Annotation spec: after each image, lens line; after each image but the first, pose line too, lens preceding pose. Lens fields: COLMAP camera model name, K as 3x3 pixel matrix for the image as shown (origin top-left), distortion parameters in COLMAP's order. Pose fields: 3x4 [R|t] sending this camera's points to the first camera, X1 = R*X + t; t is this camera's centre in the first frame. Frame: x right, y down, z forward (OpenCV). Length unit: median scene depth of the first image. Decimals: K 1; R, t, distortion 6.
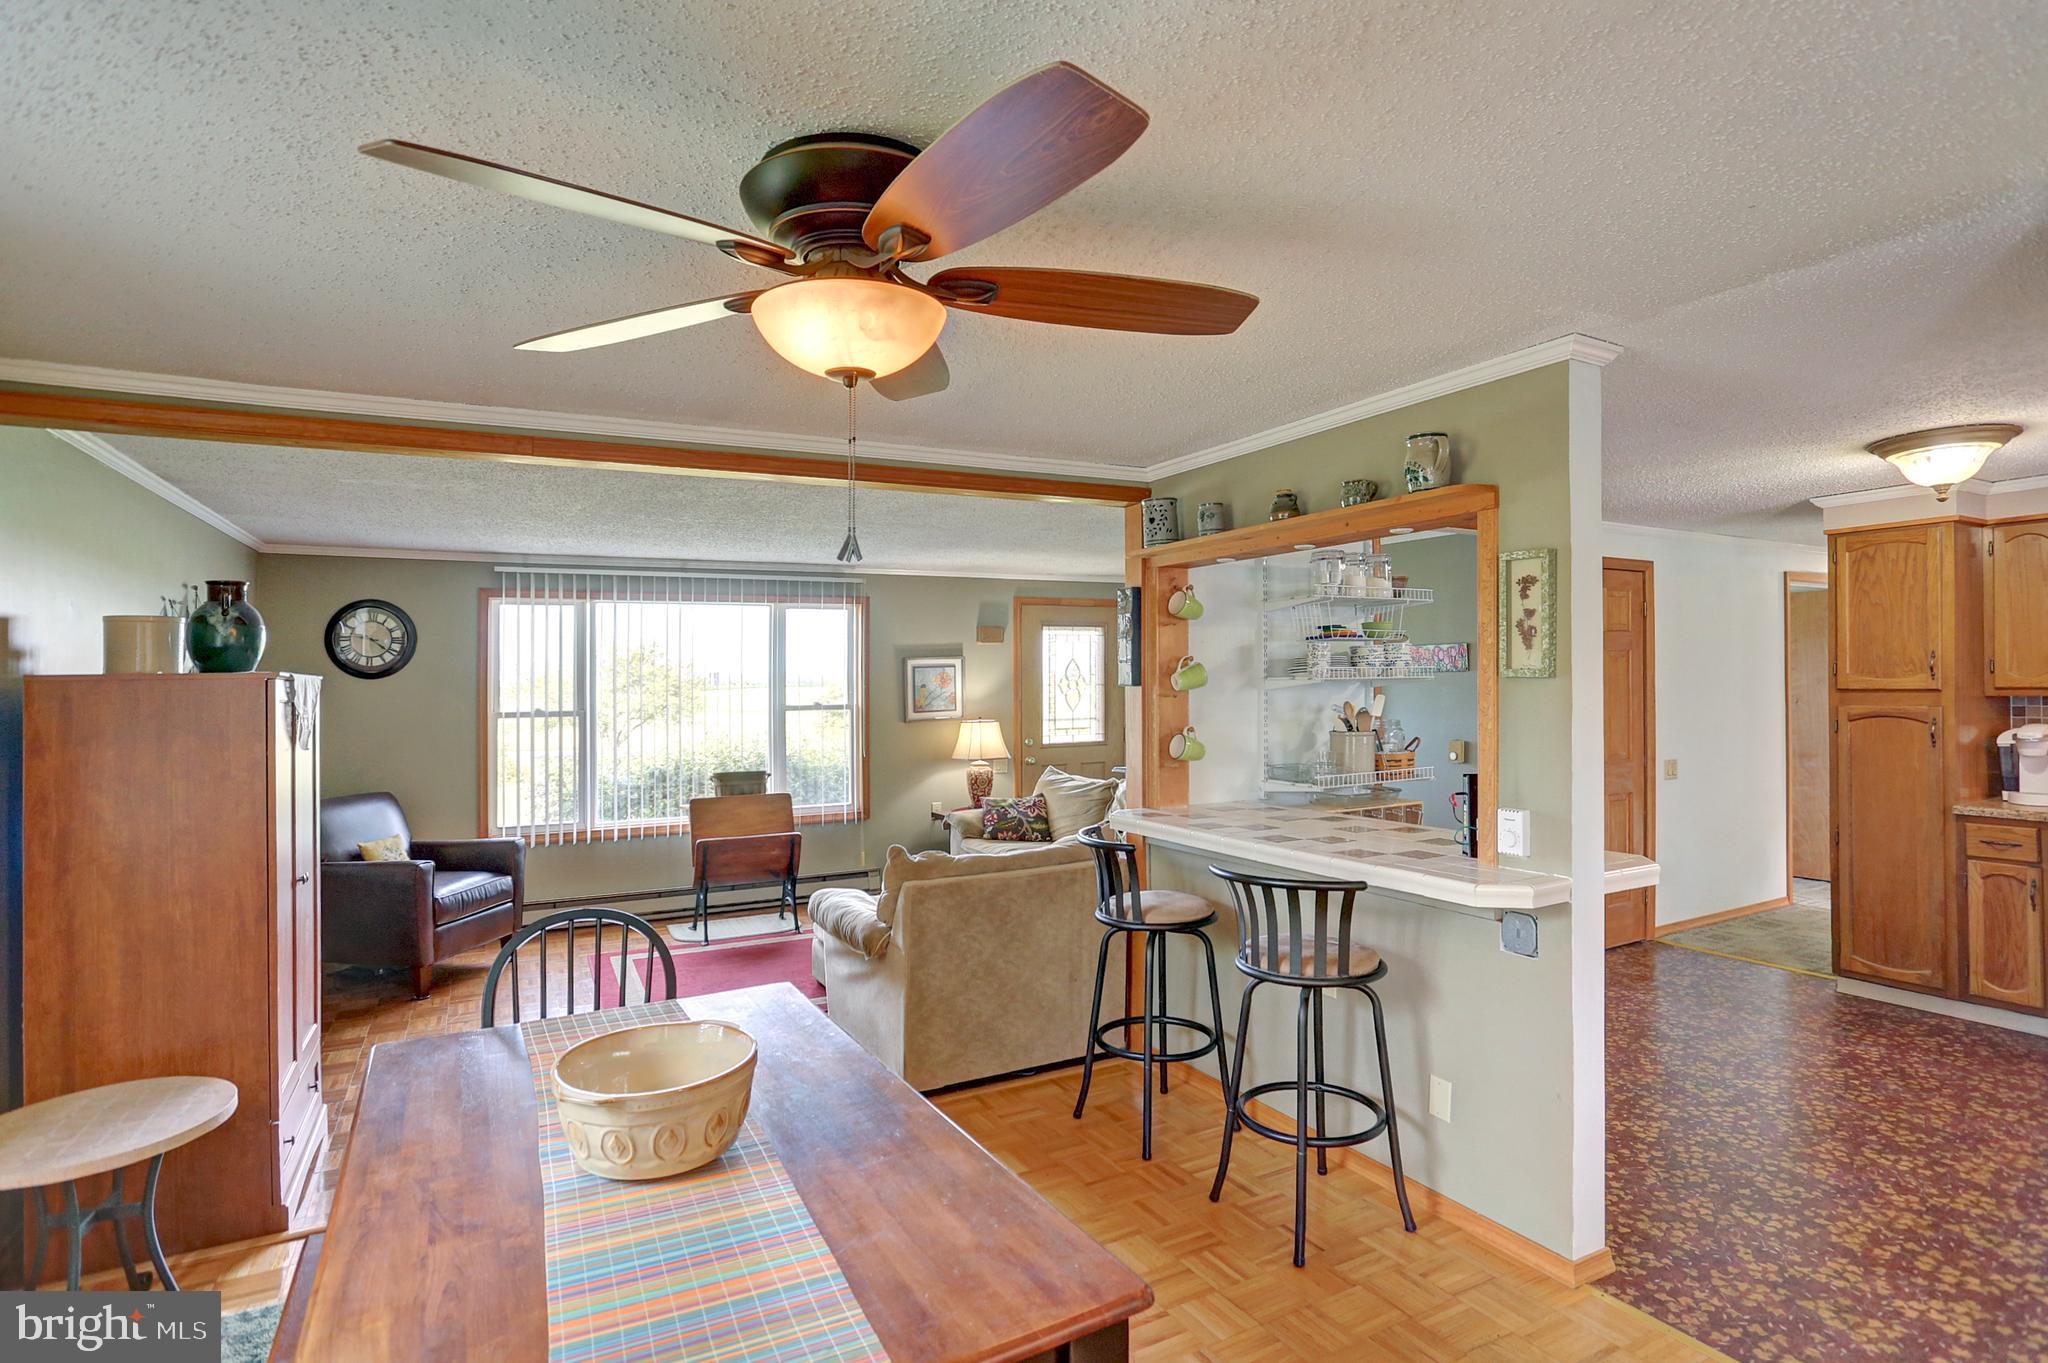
lens RADIAL K [[1052.9, 0, 1036.3], [0, 1052.9, 661.8], [0, 0, 1]] dist [-0.060043, 0.026006]
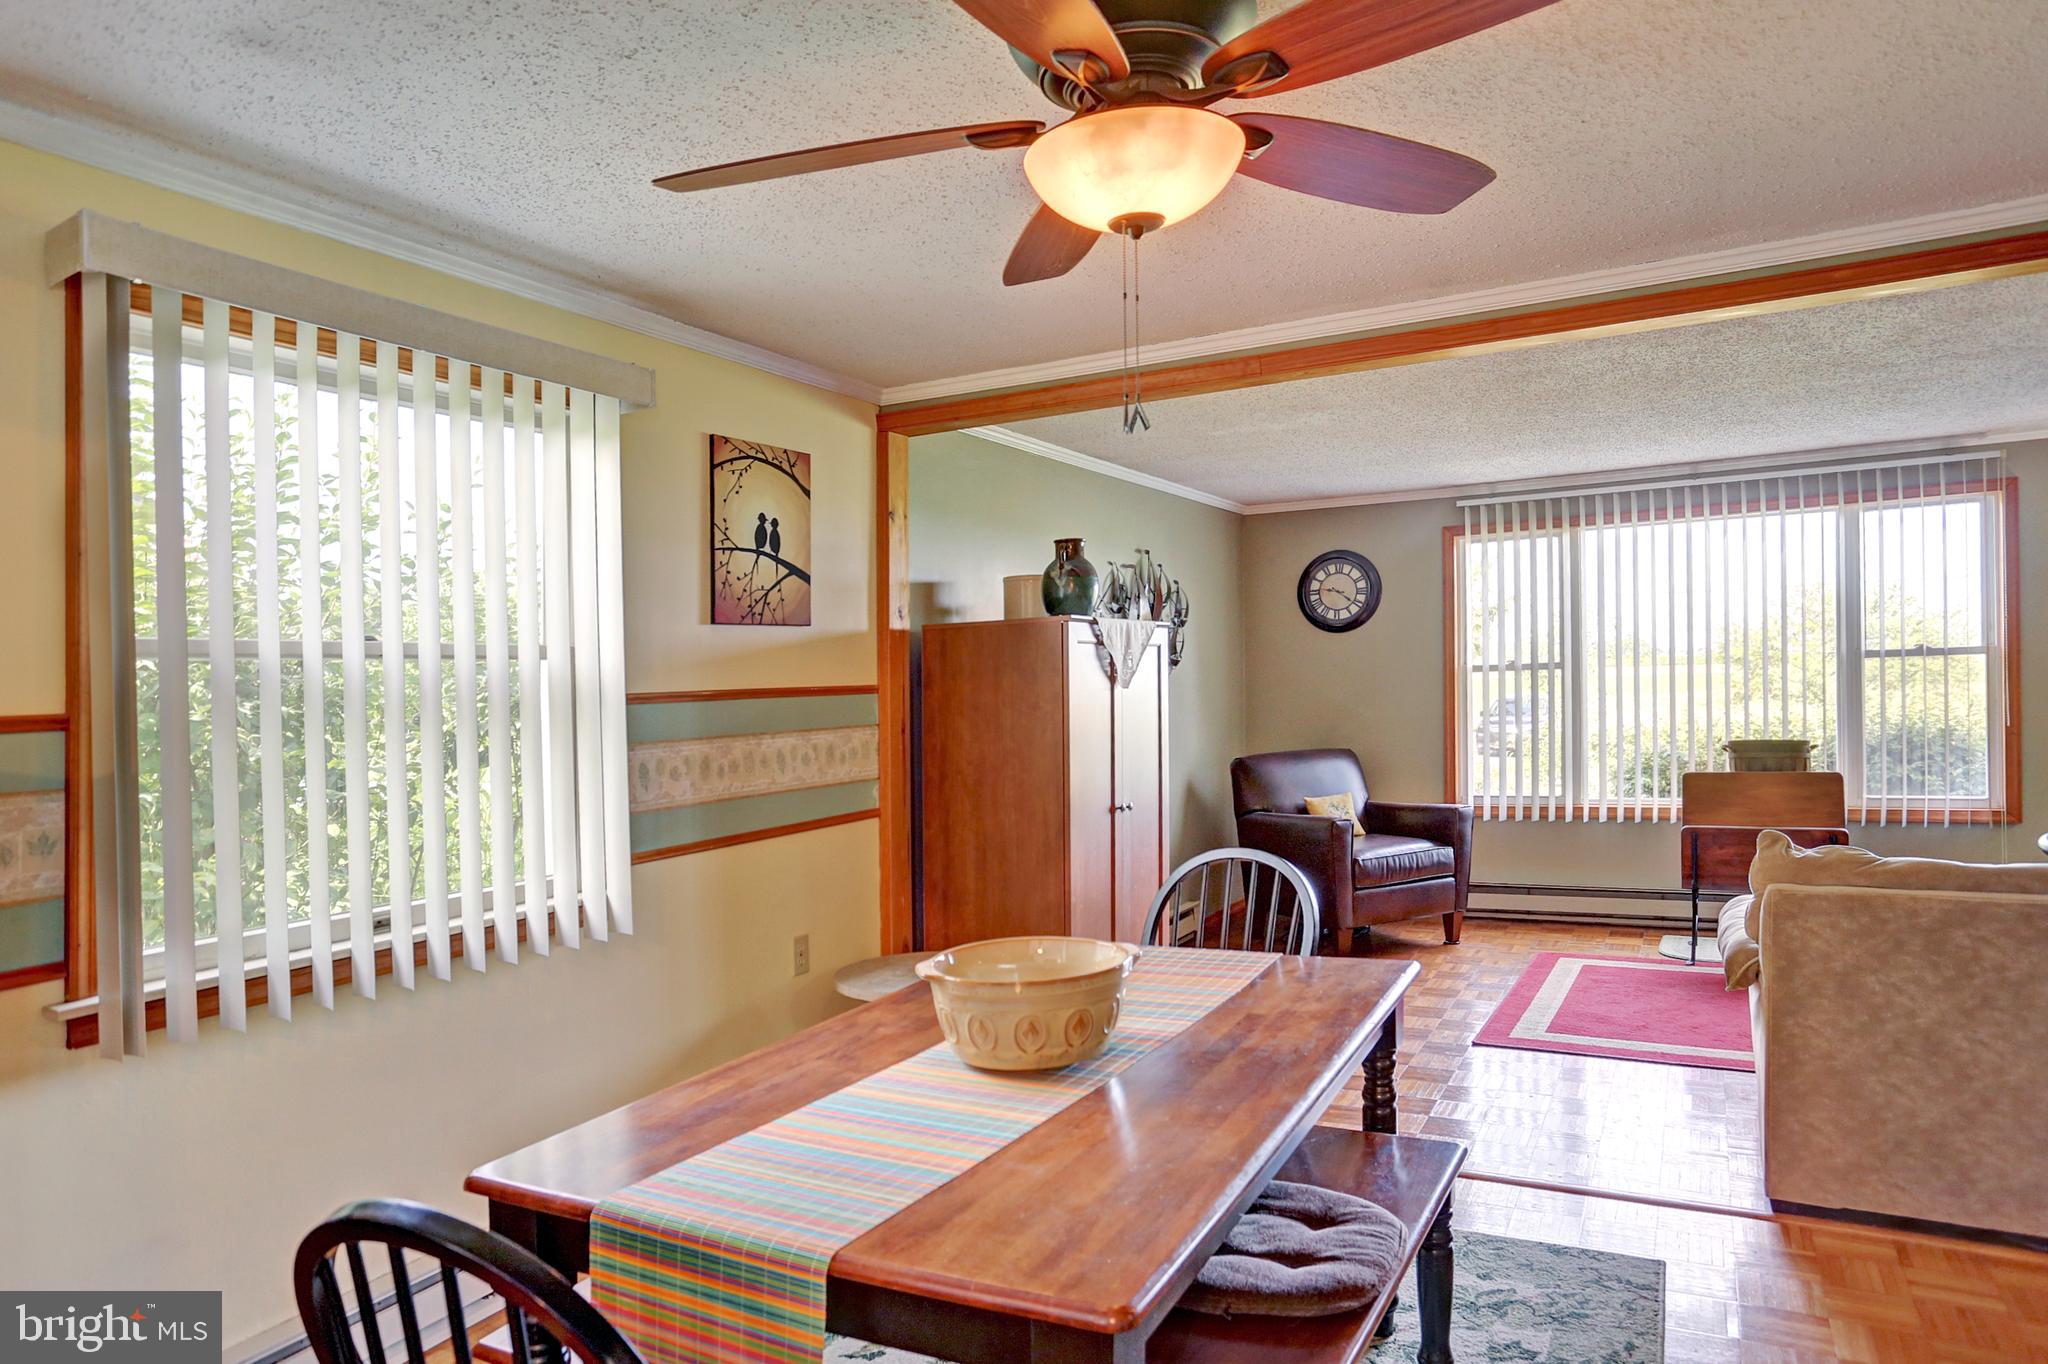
lens RADIAL K [[1265.1, 0, 1024.0], [0, 1265.1, 682.0], [0, 0, 1]] dist [0.001195, 0.004300]
pose [[0.559687, -0.007400, -0.828671, 0.188590], [0.045132, 0.998748, 0.021563, 0.025921], [0.827474, -0.049468, 0.559320, 0.096942]]
